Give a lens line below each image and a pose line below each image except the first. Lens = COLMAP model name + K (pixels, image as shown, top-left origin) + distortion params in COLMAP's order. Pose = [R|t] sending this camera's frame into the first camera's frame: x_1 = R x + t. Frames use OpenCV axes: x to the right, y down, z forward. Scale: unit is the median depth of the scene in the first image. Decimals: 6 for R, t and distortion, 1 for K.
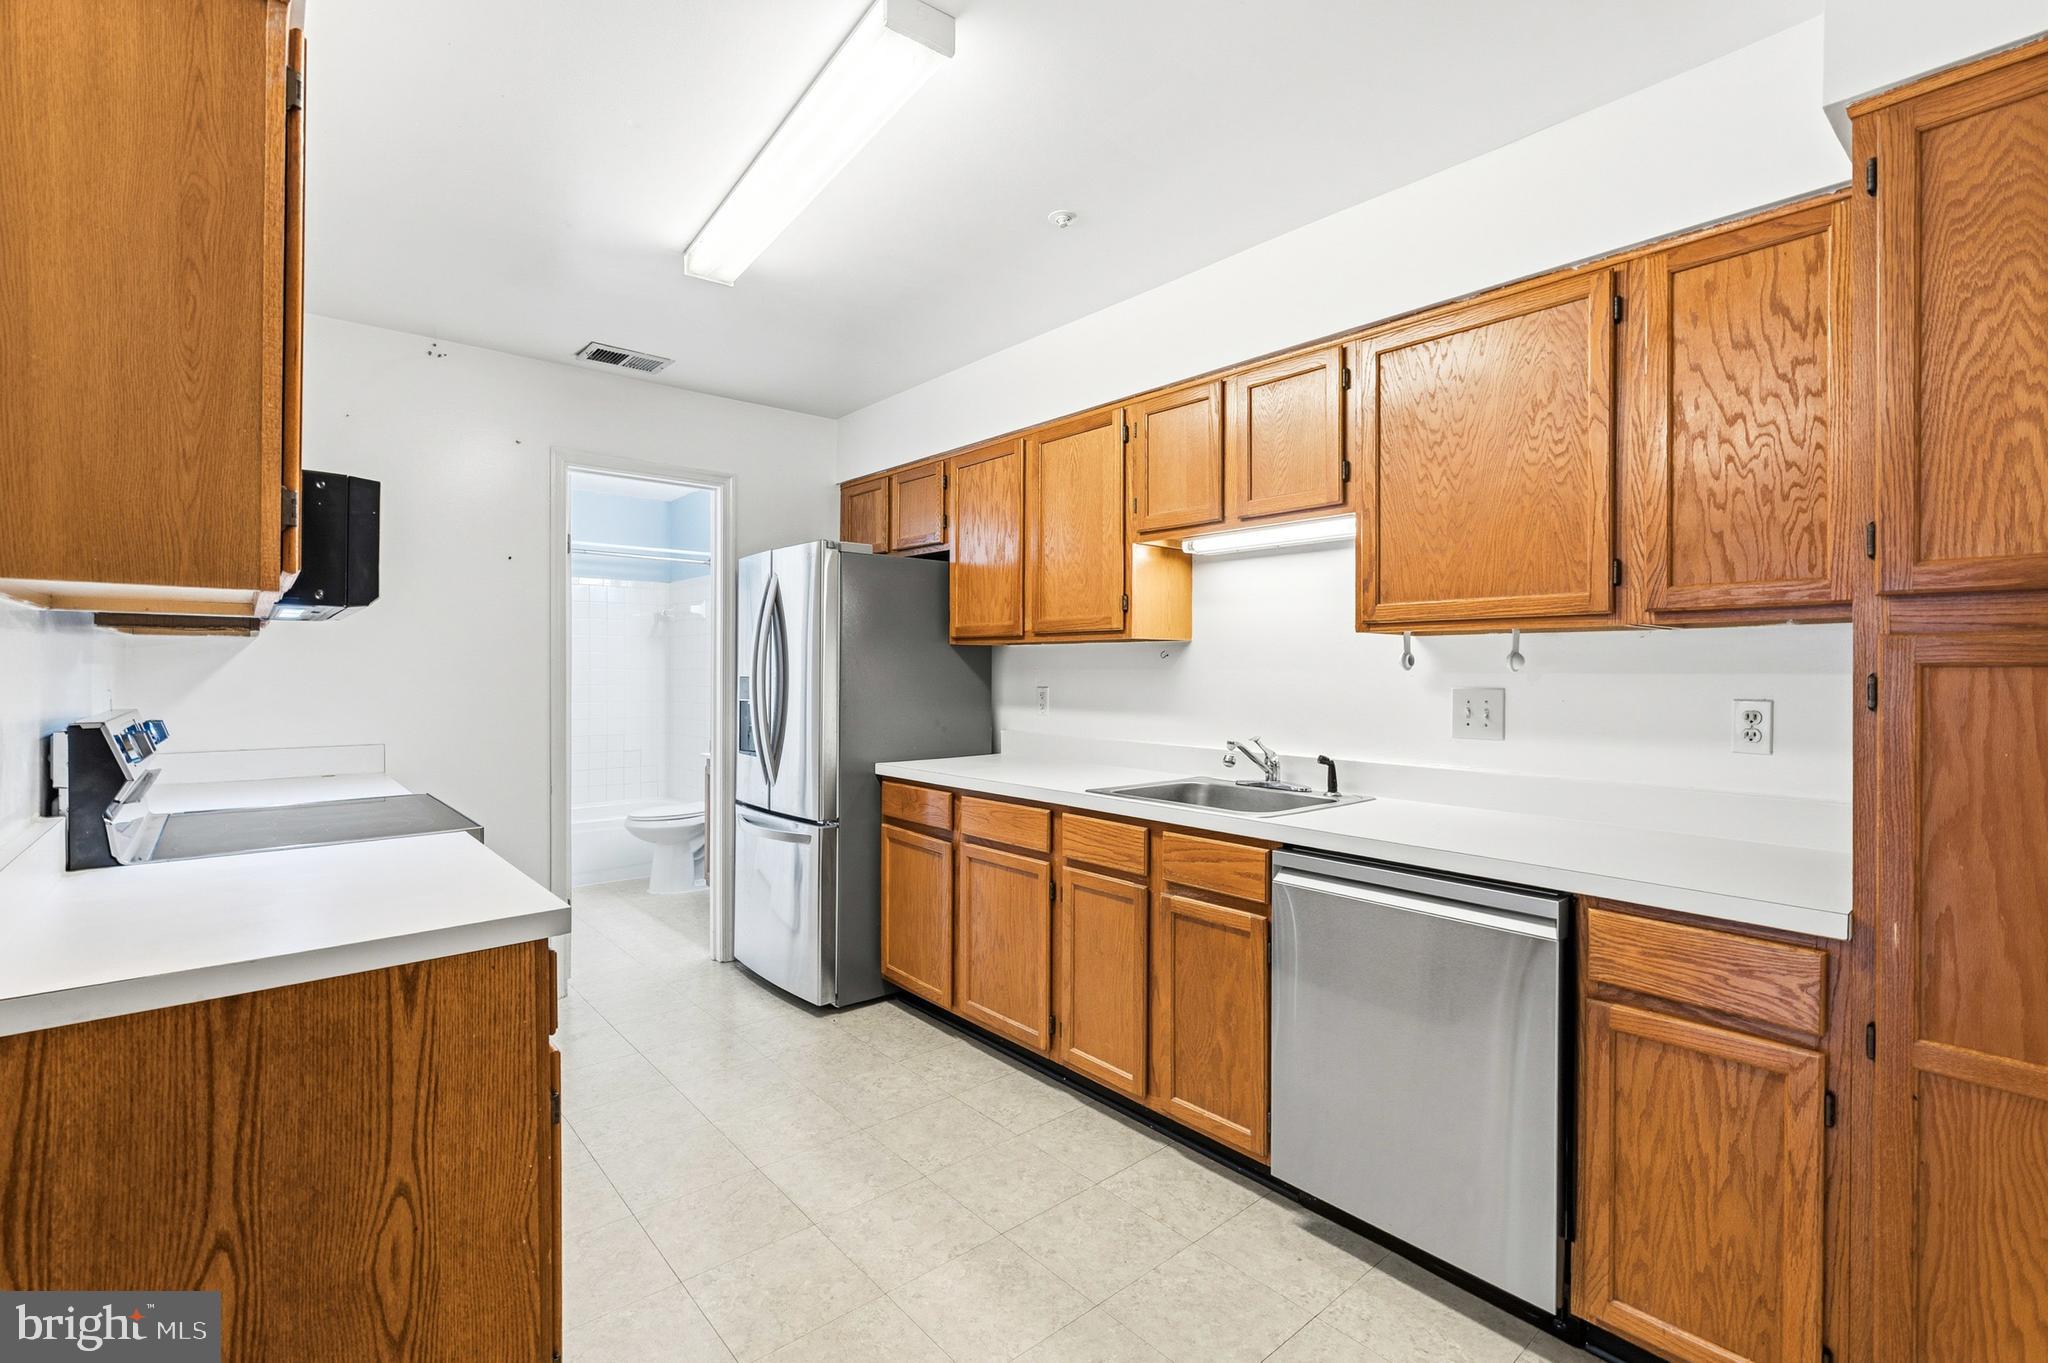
lens RADIAL K [[915.0, 0, 1015.7], [0, 915.0, 668.4], [0, 0, 1]] dist [-0.010384, 0.000617]
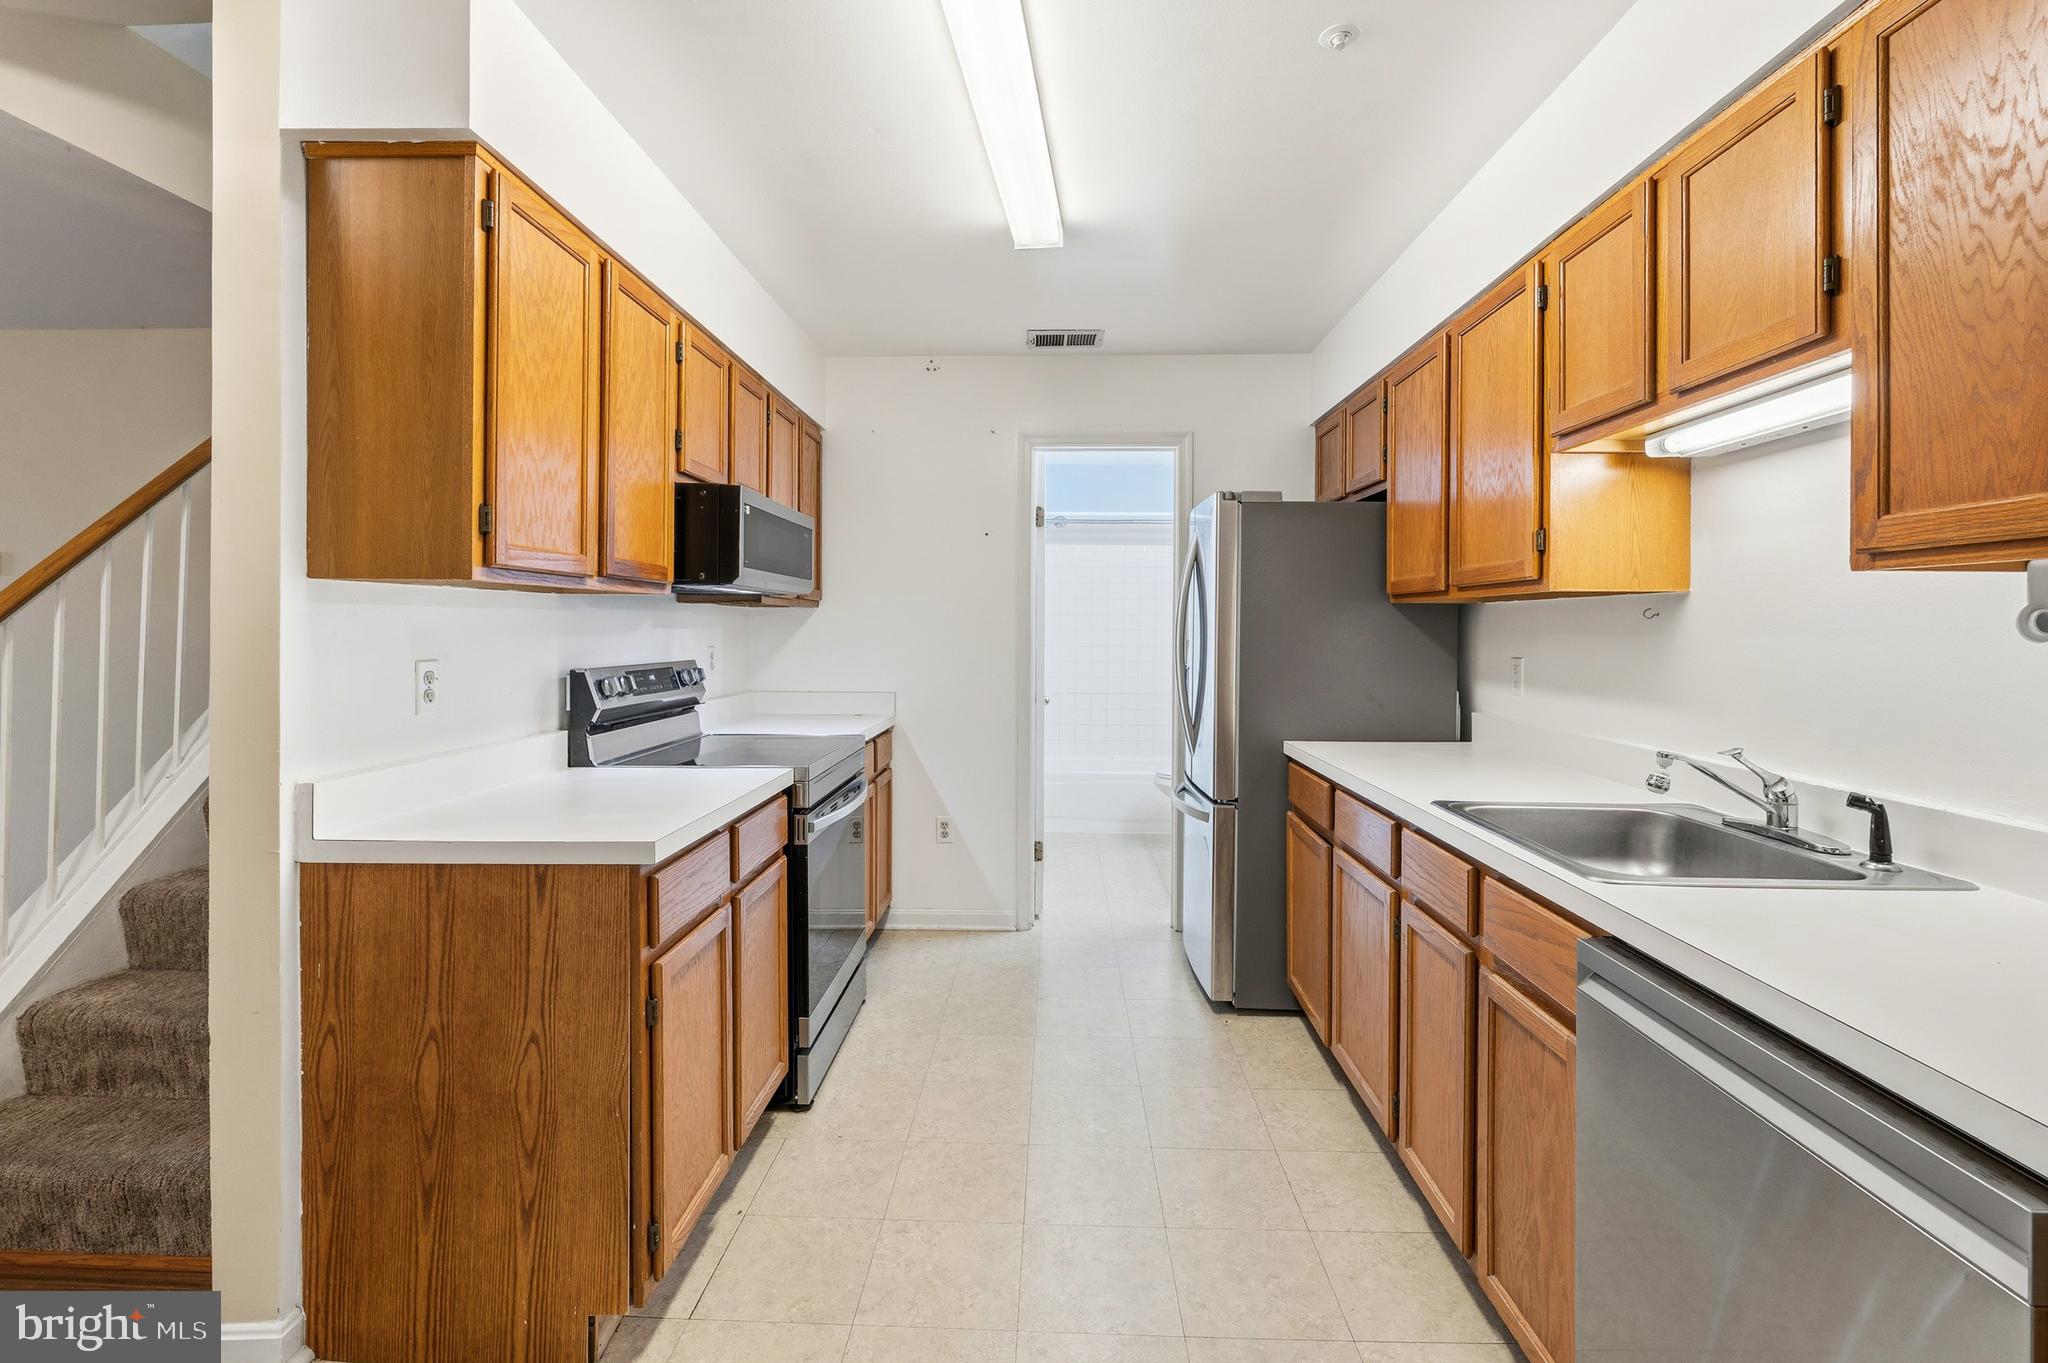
lens RADIAL K [[915.0, 0, 993.8], [0, 915.0, 629.2], [0, 0, 1]] dist [-0.010384, 0.000617]
pose [[0.732390, 0.000924, -0.680884, 0.363579], [-0.001089, 0.999999, 0.000186, -0.004657], [0.680884, 0.000605, 0.732391, 0.263416]]
